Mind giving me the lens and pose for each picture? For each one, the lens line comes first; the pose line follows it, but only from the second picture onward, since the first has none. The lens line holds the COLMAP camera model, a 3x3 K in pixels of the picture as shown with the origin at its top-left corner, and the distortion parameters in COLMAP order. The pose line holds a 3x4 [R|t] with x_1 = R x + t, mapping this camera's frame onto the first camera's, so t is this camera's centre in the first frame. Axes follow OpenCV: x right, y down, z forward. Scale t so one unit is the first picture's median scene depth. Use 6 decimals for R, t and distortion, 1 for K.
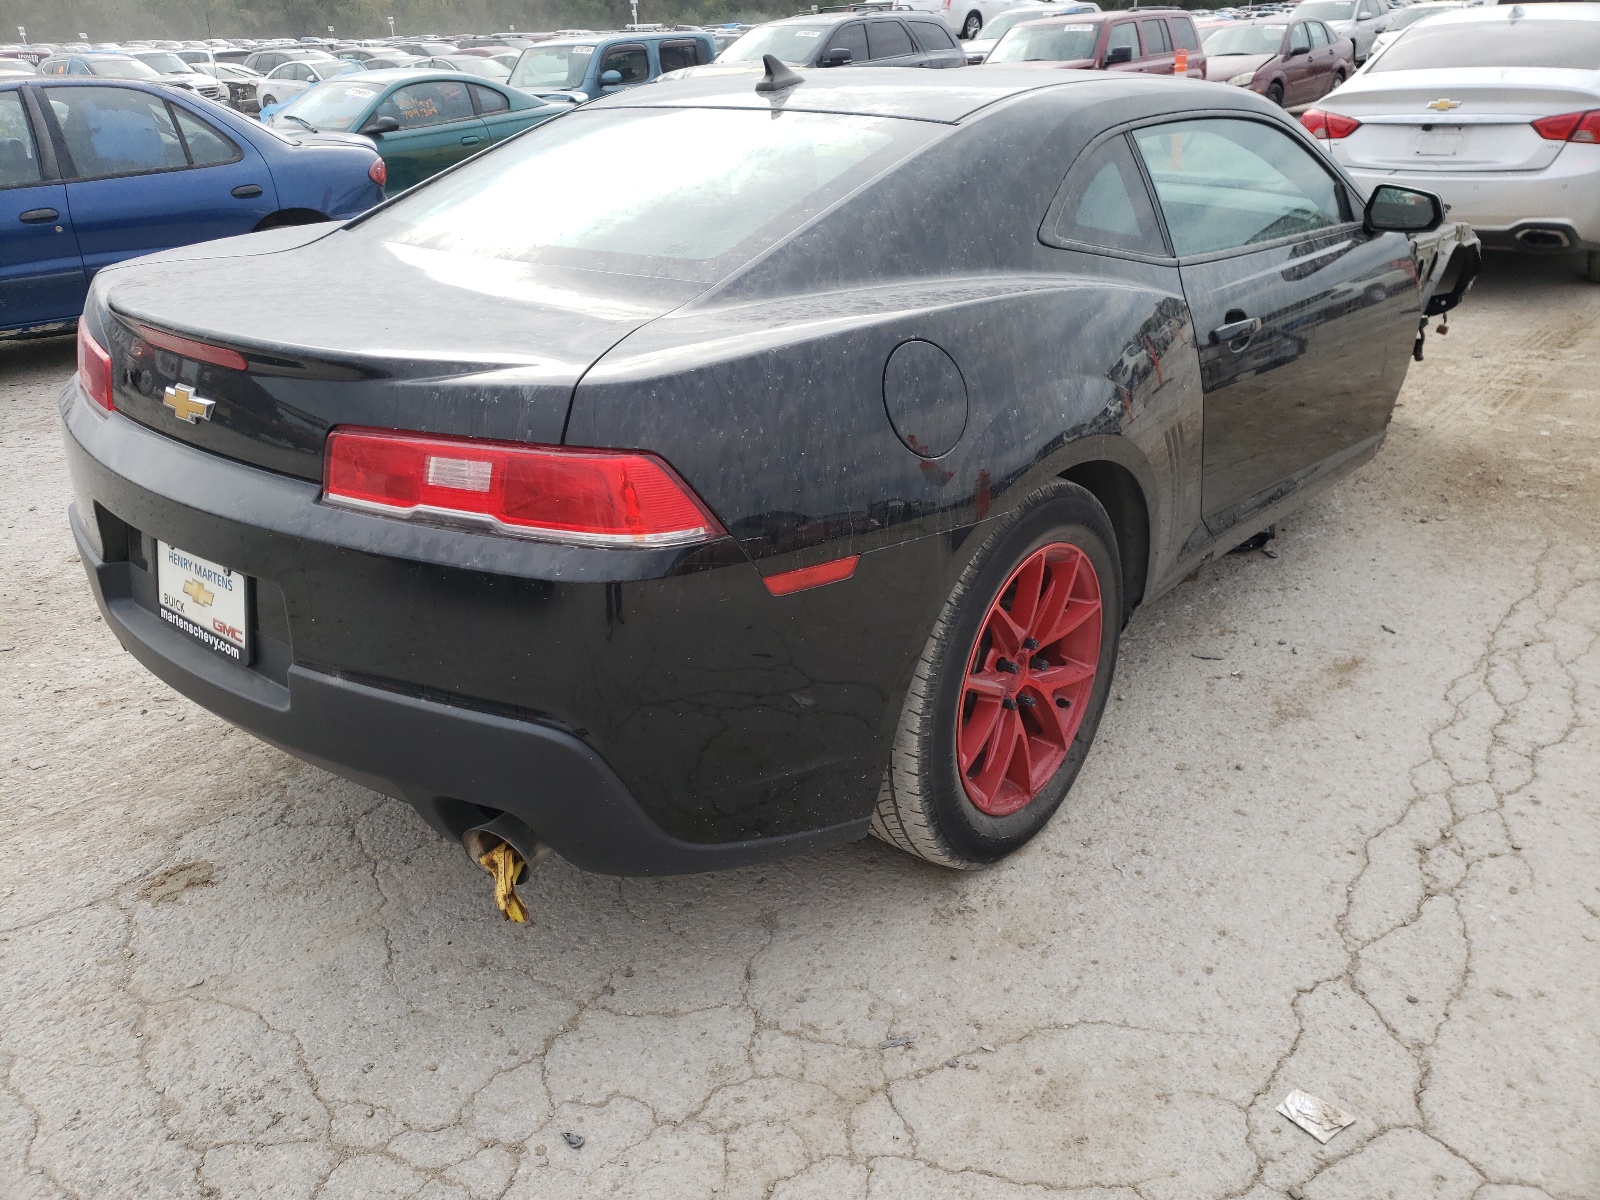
lens RADIAL K [[1202.9, 0, 801.1], [0, 1202.9, 600.3], [0, 0, 1]] dist [0.006234, 0.003158]
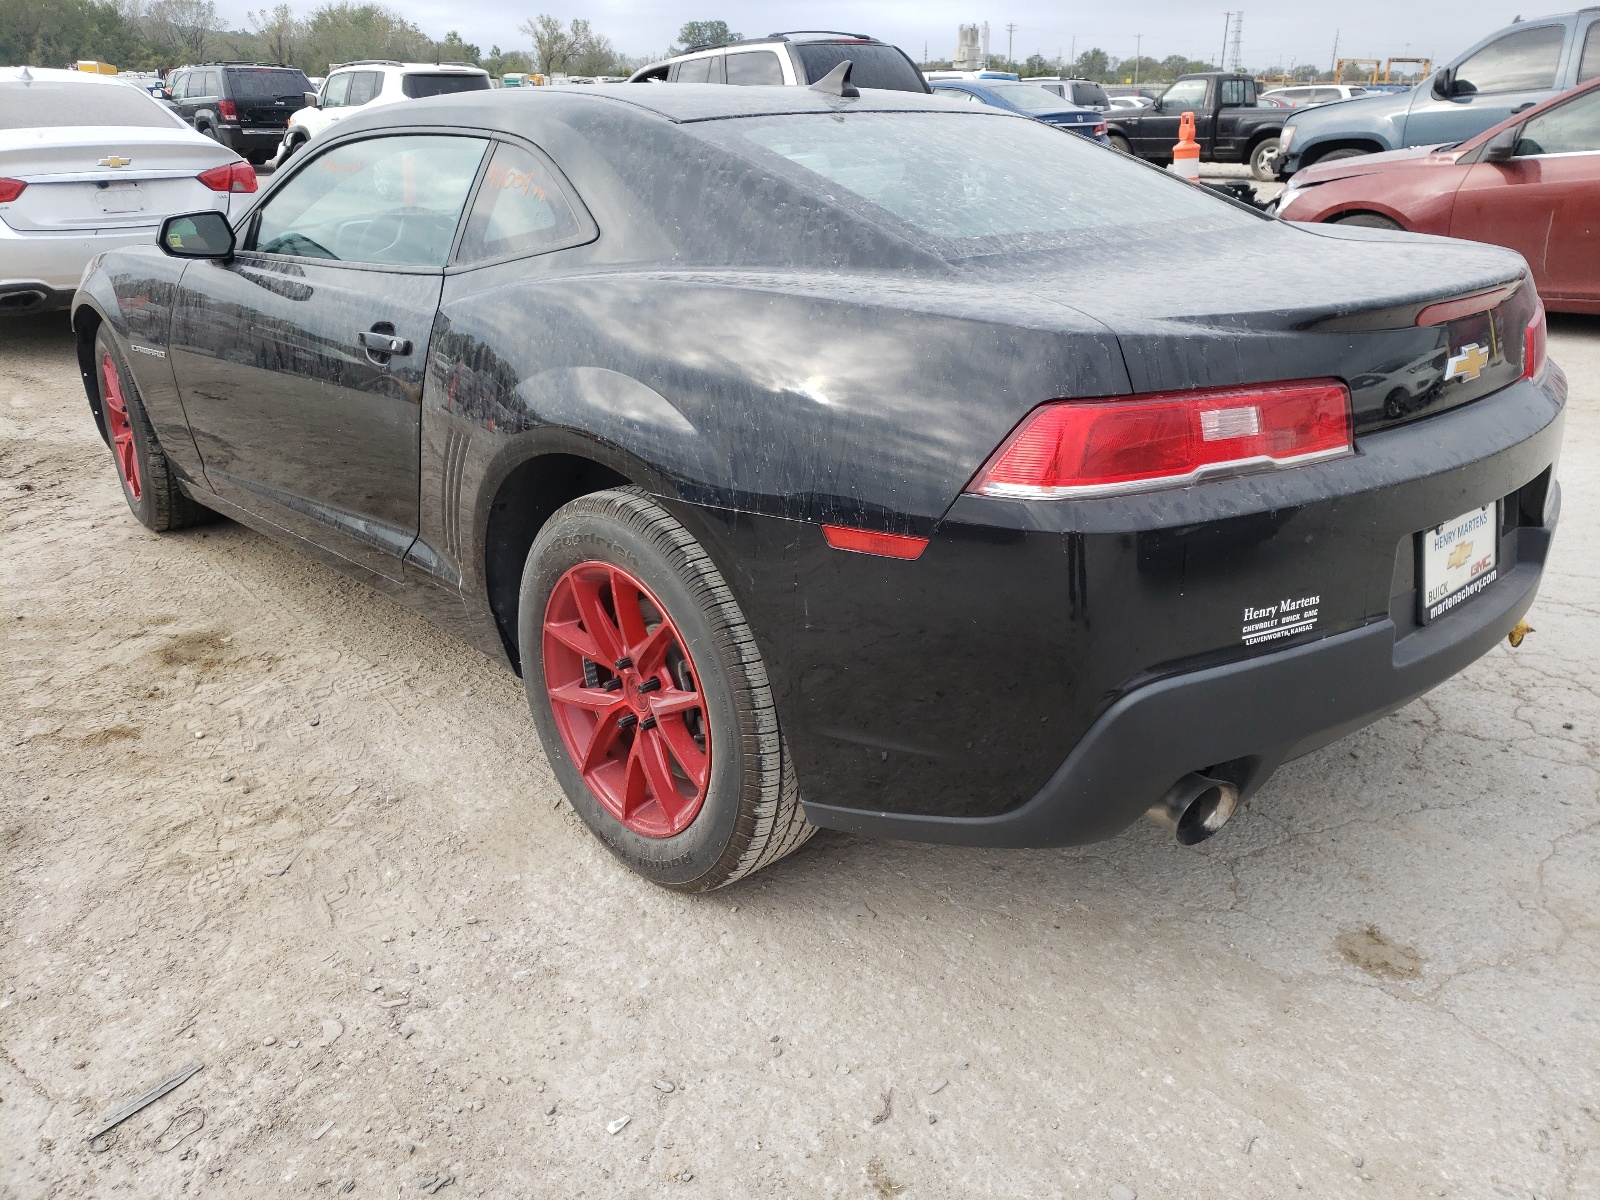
lens RADIAL K [[1202.9, 0, 801.6], [0, 1202.9, 598.1], [0, 0, 1]] dist [0.006234, 0.003158]
pose [[0.143400, -0.348513, 0.926270, -0.464614], [0.406650, 0.874032, 0.265903, -0.142495], [-0.902260, 0.338537, 0.267059, 0.376874]]
